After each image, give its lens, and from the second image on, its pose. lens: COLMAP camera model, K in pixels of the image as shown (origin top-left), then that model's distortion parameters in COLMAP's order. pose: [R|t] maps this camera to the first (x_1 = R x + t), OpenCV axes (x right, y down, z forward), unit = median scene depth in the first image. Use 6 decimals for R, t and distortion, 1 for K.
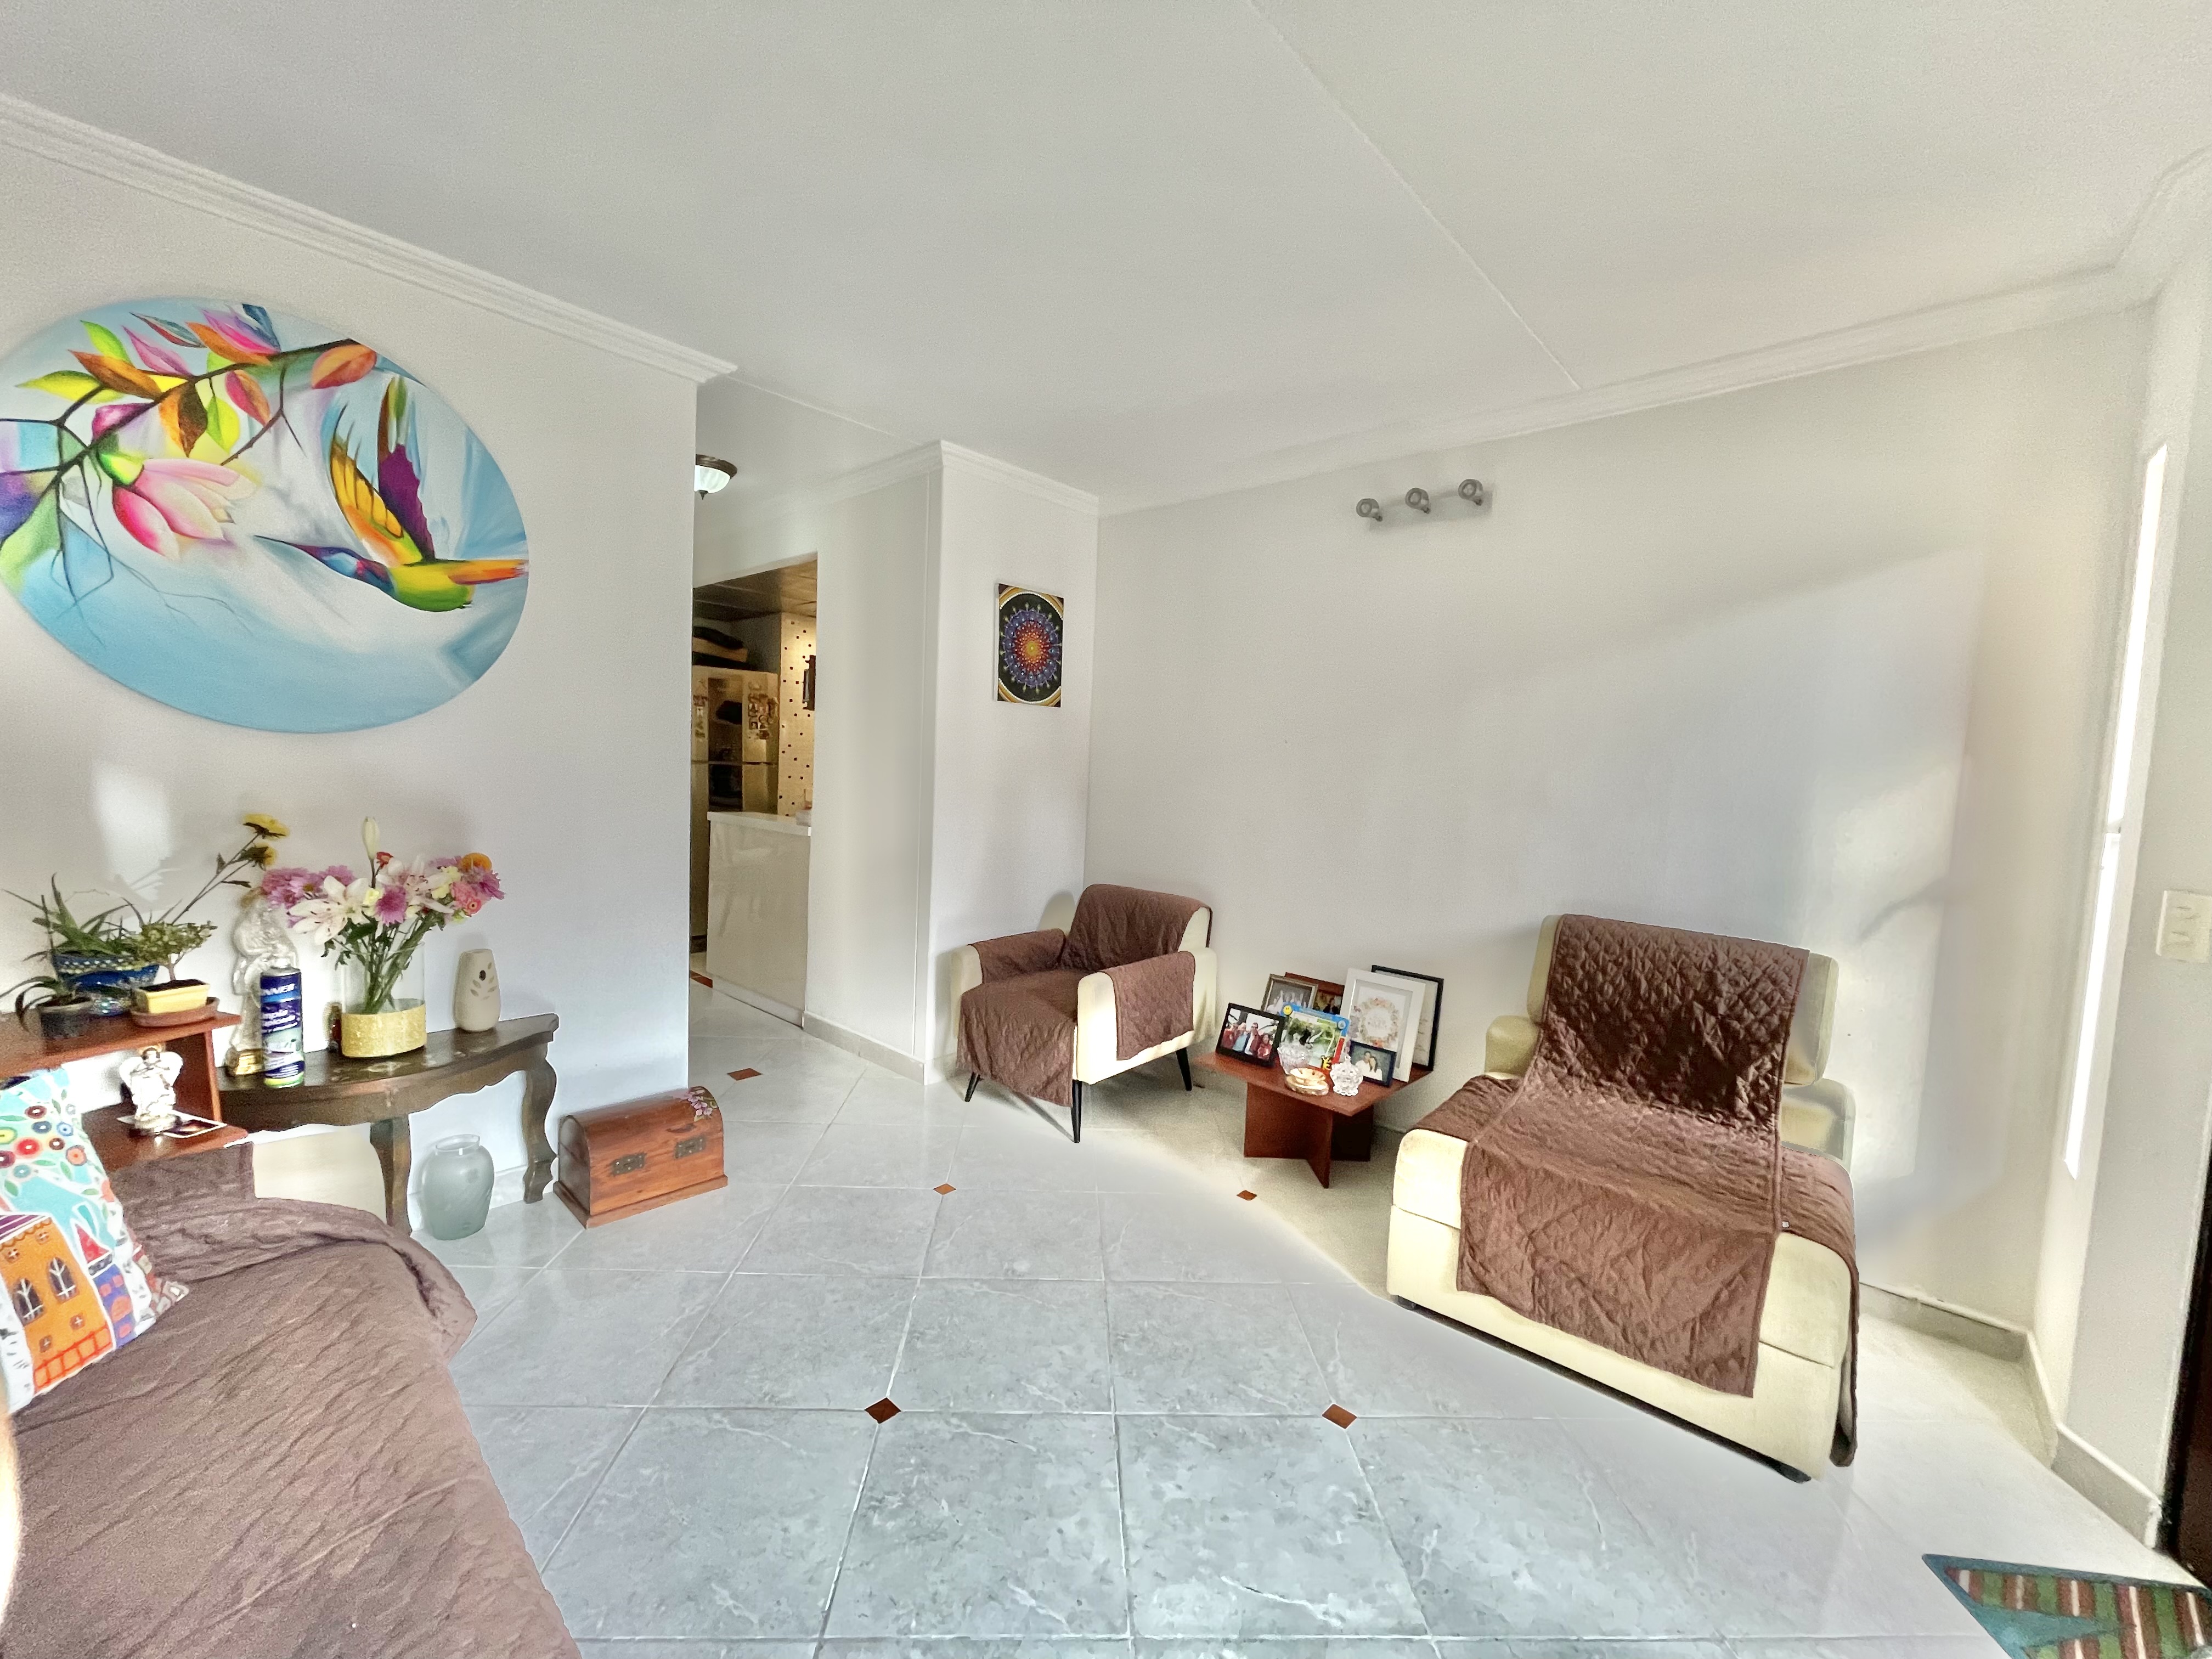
lens RADIAL K [[889.4, 0, 1090.4], [0, 889.4, 835.5], [0, 0, 1]] dist [0.002308, -0.001986]
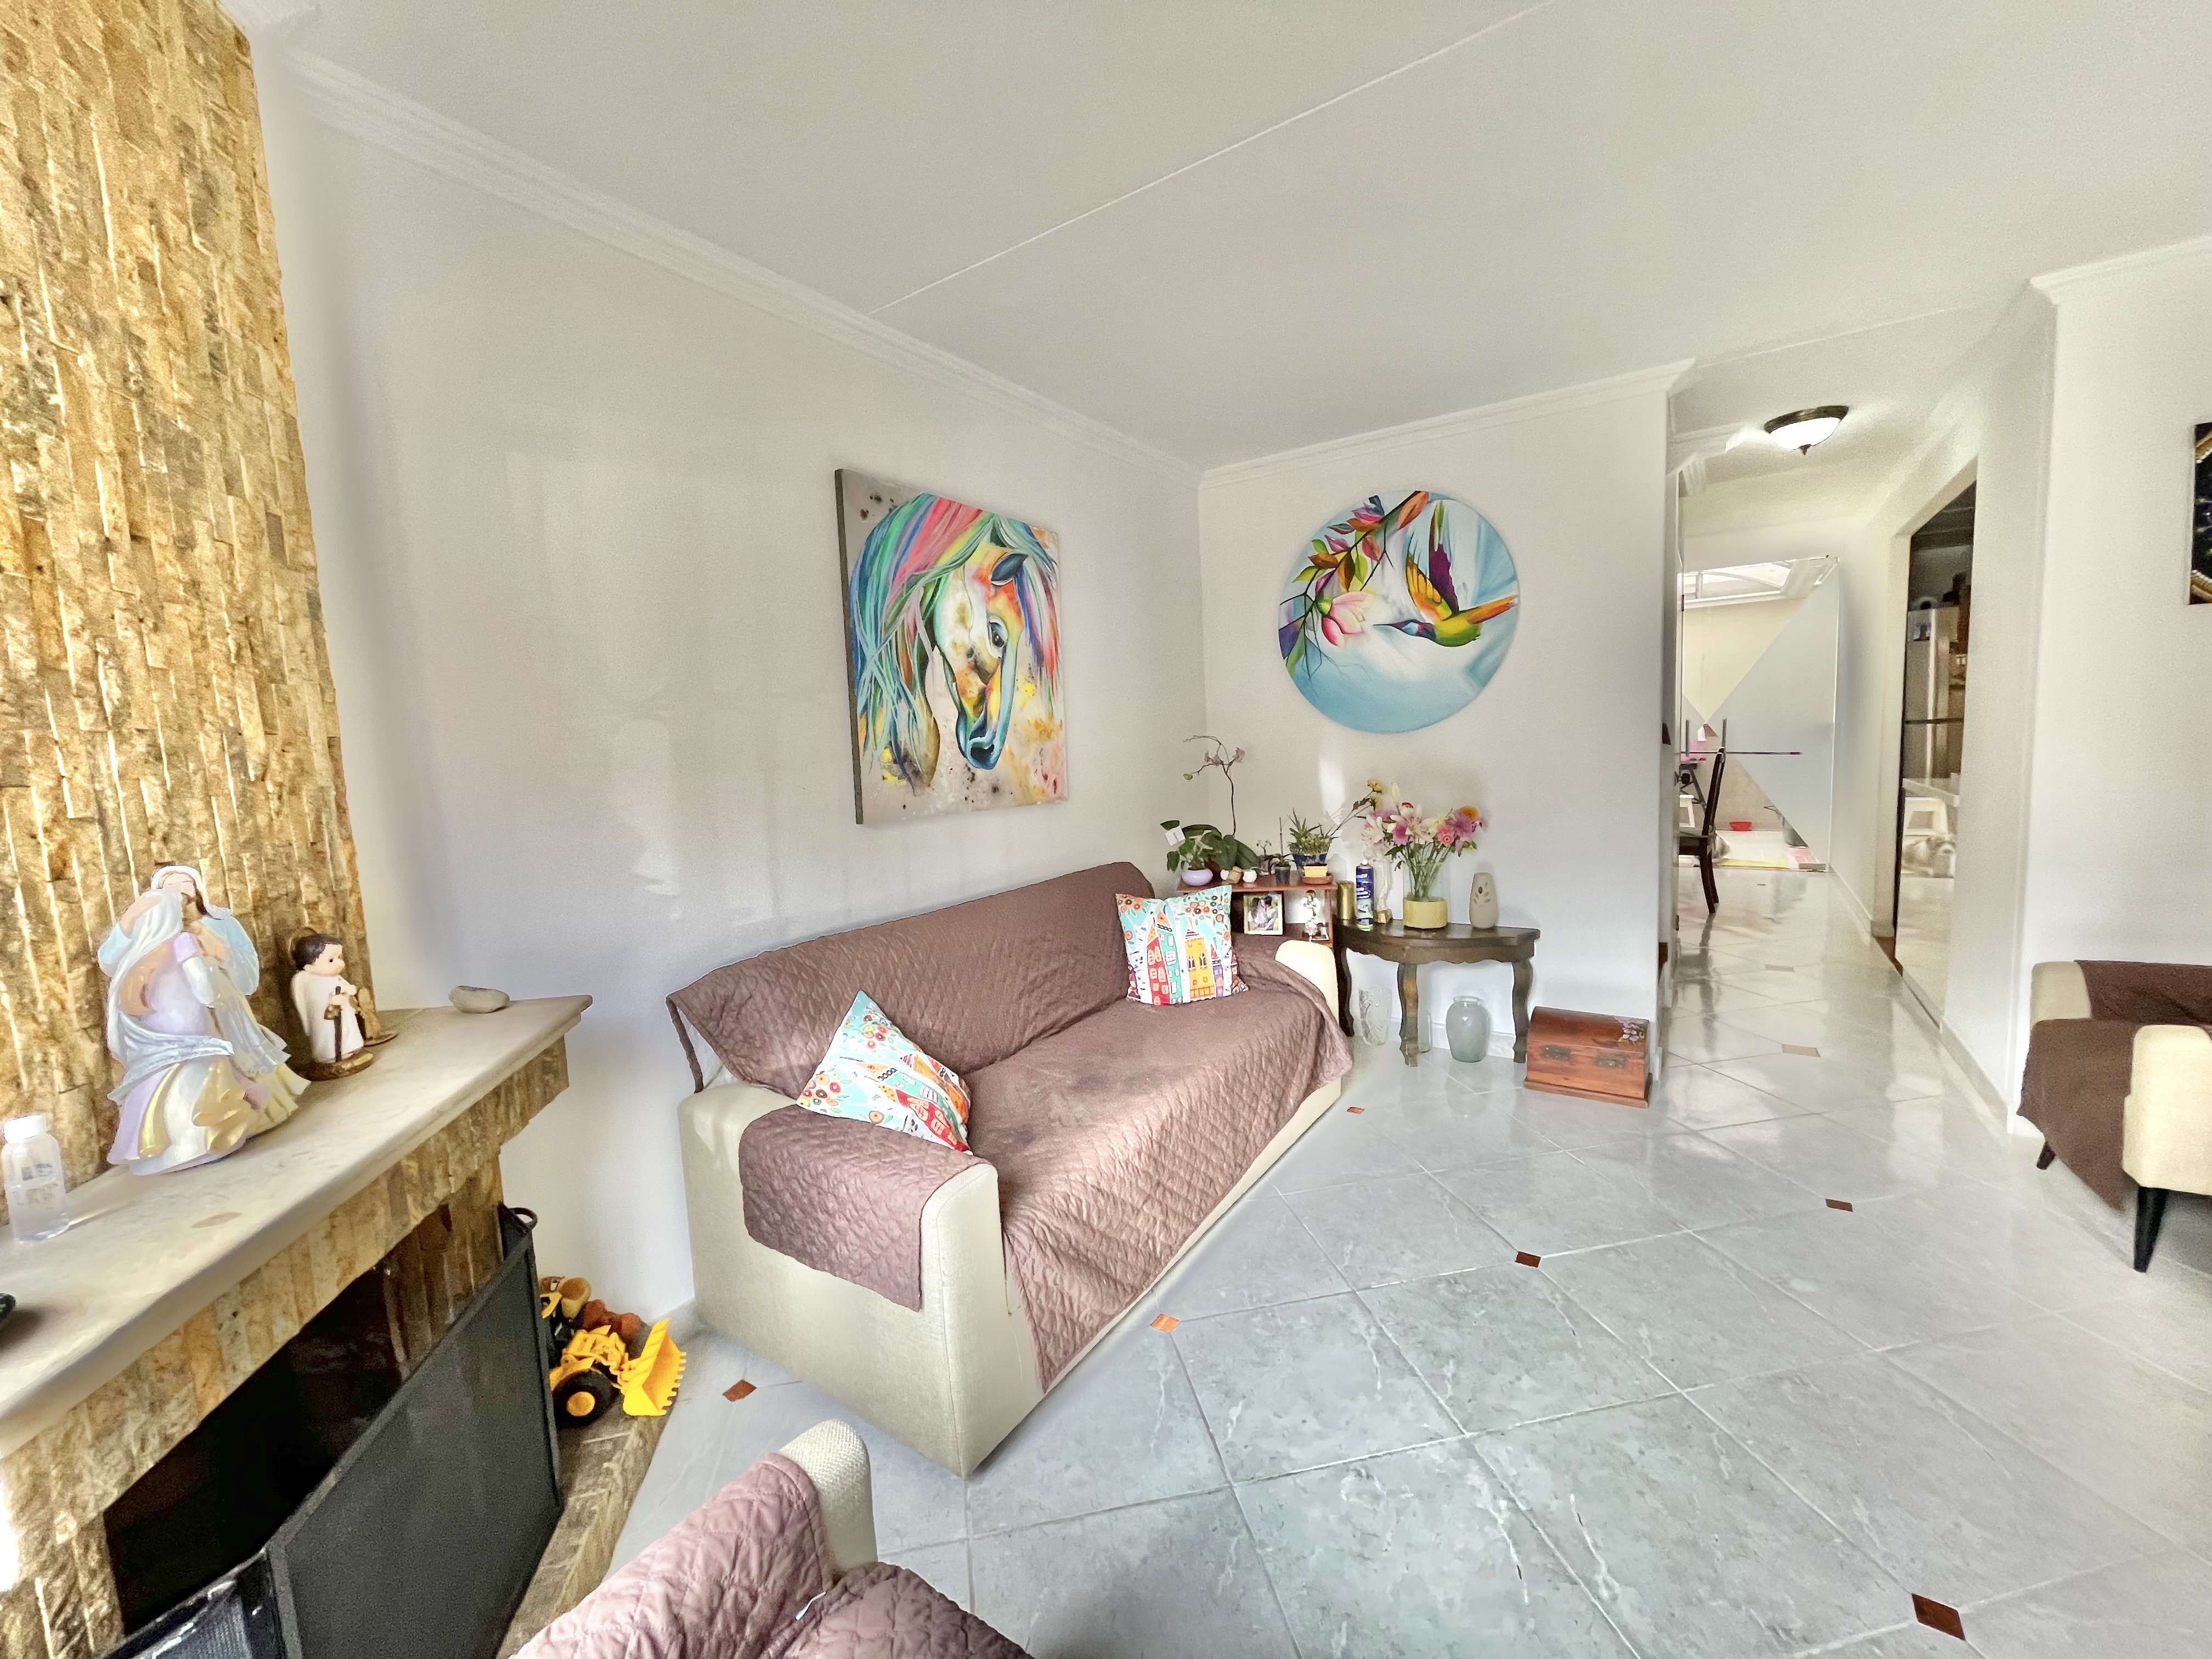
lens RADIAL K [[889.4, 0, 1102.1], [0, 889.4, 833.3], [0, 0, 1]] dist [0.002308, -0.001986]
pose [[0.141688, 0.056062, -0.988323, 0.723549], [-0.022863, 0.998314, 0.053351, 0.000896], [0.989647, 0.015037, 0.142731, 0.188689]]
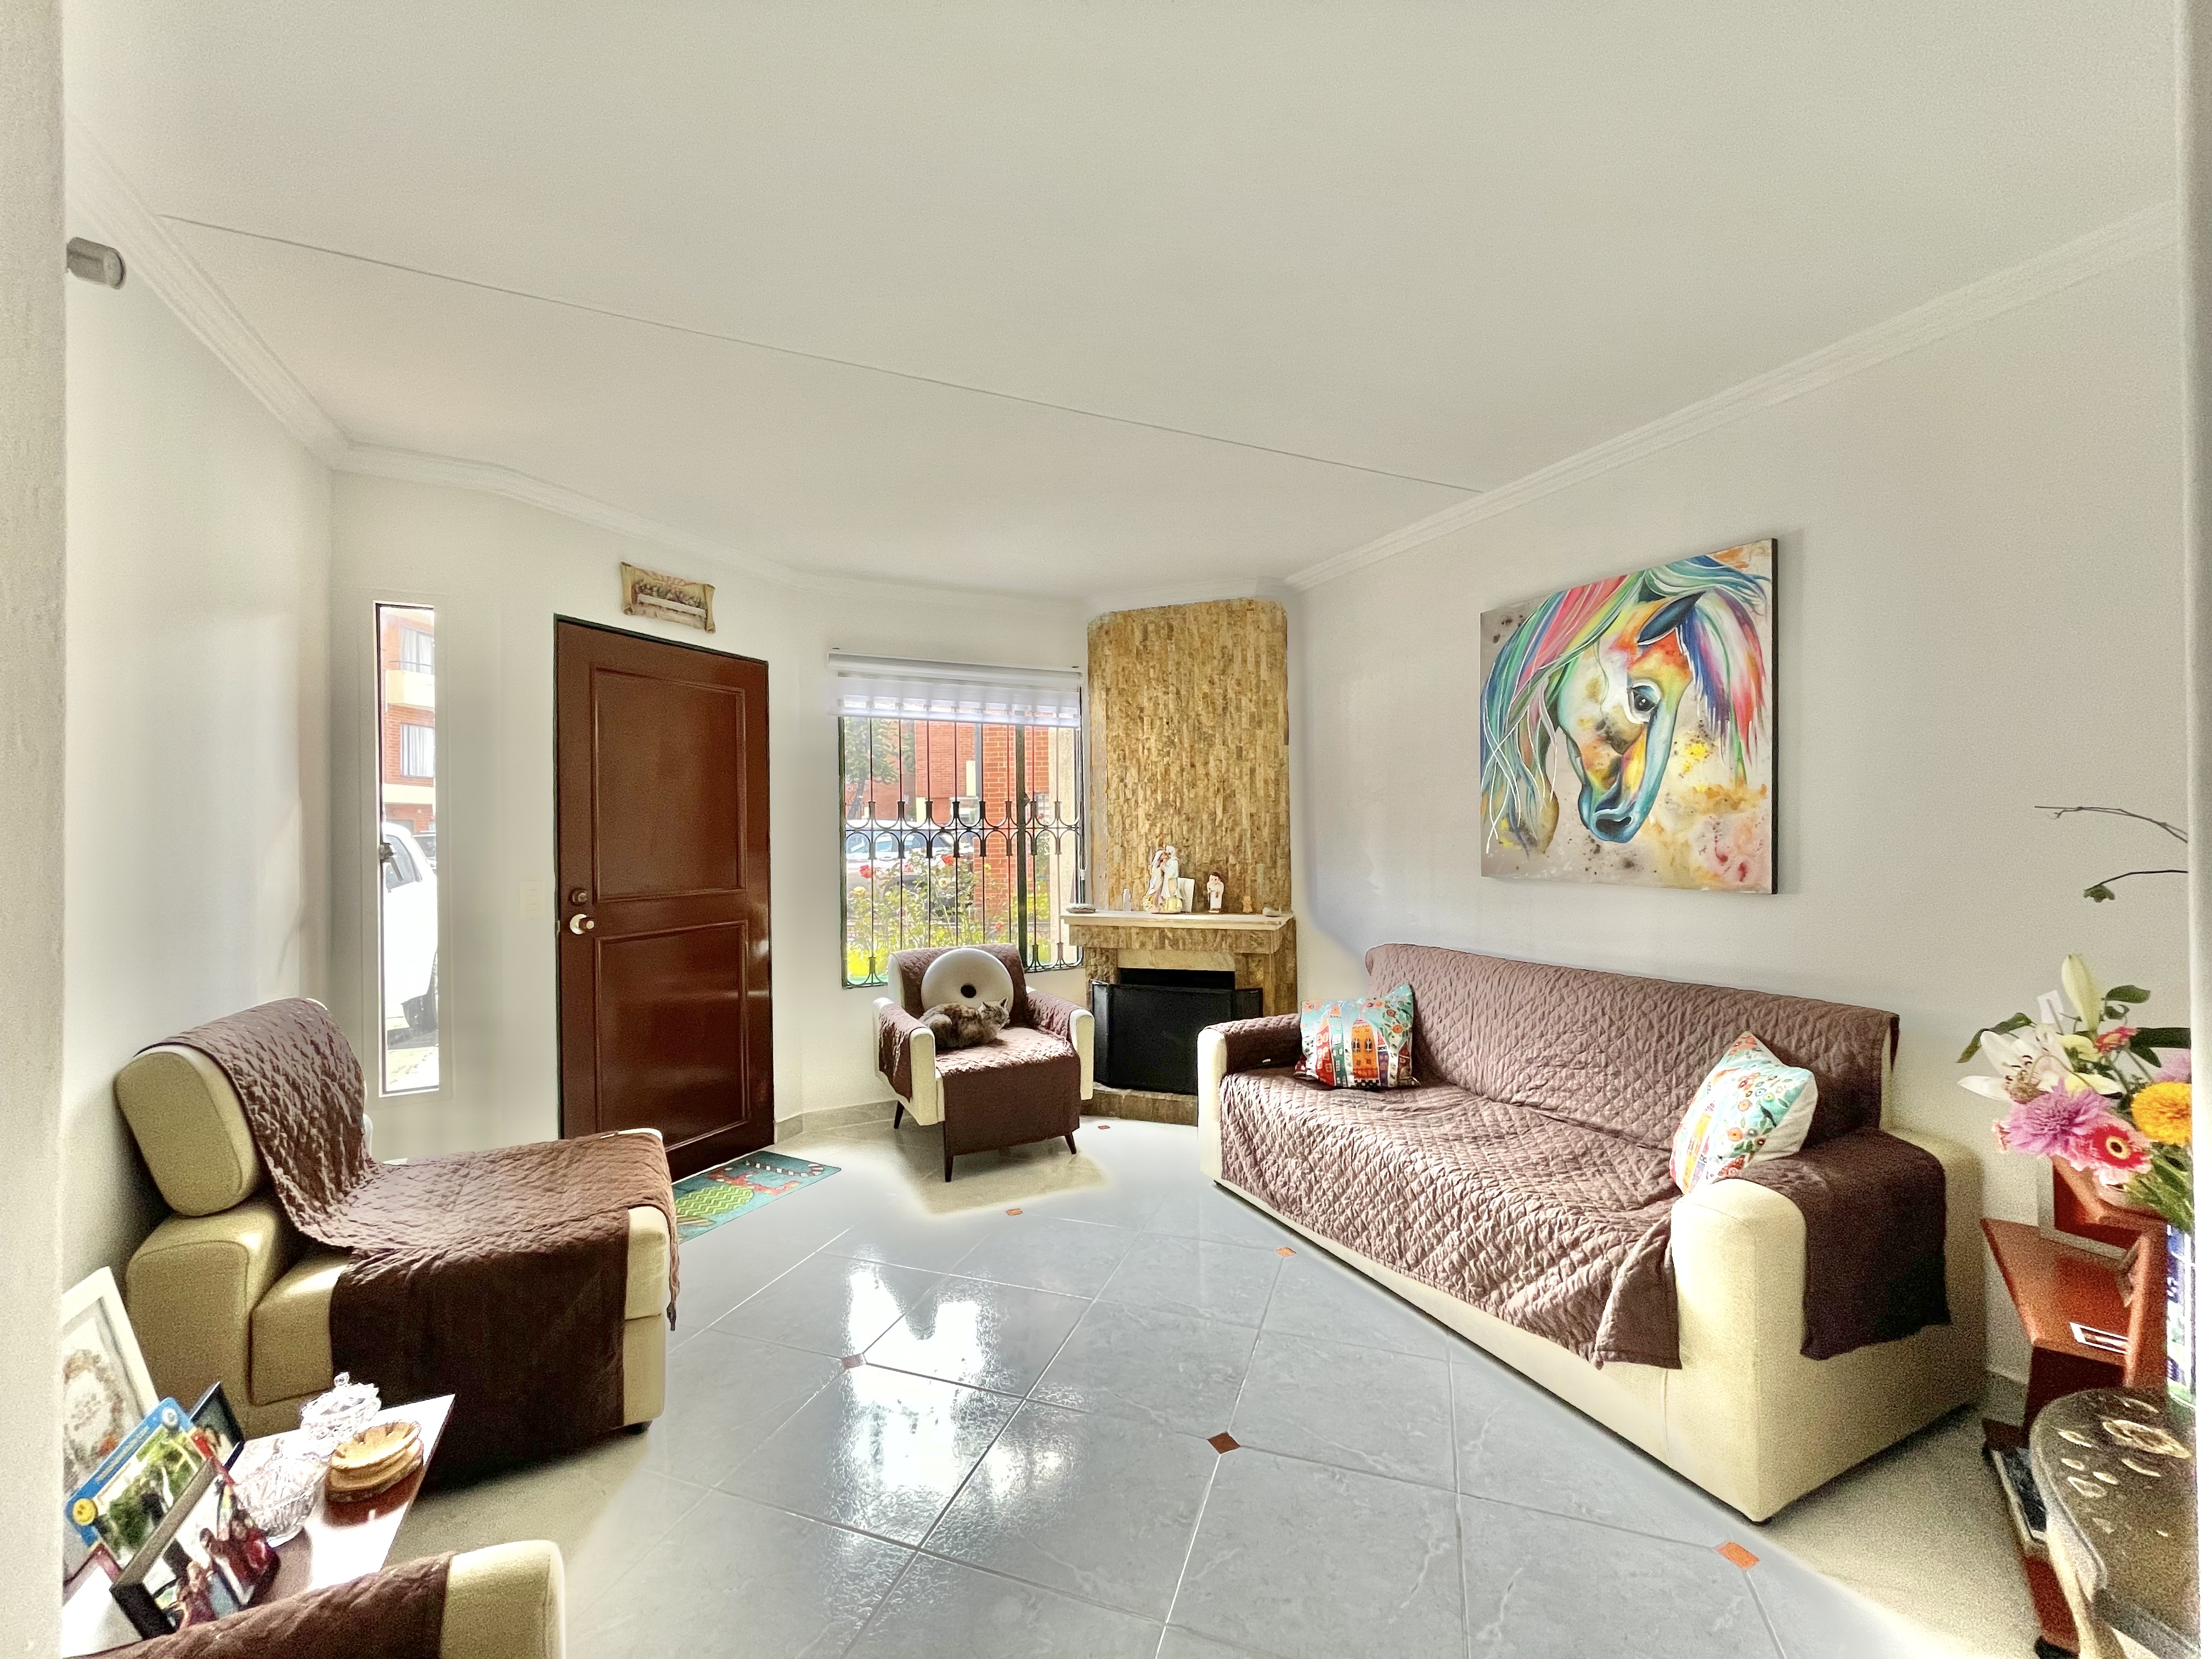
lens RADIAL K [[889.4, 0, 1109.6], [0, 889.4, 830.9], [0, 0, 1]] dist [0.002308, -0.001986]
pose [[-0.929244, -0.025270, 0.368601, -0.399423], [0.006780, 0.996324, 0.085397, -0.148384], [-0.369404, 0.081854, -0.925657, 1.640762]]
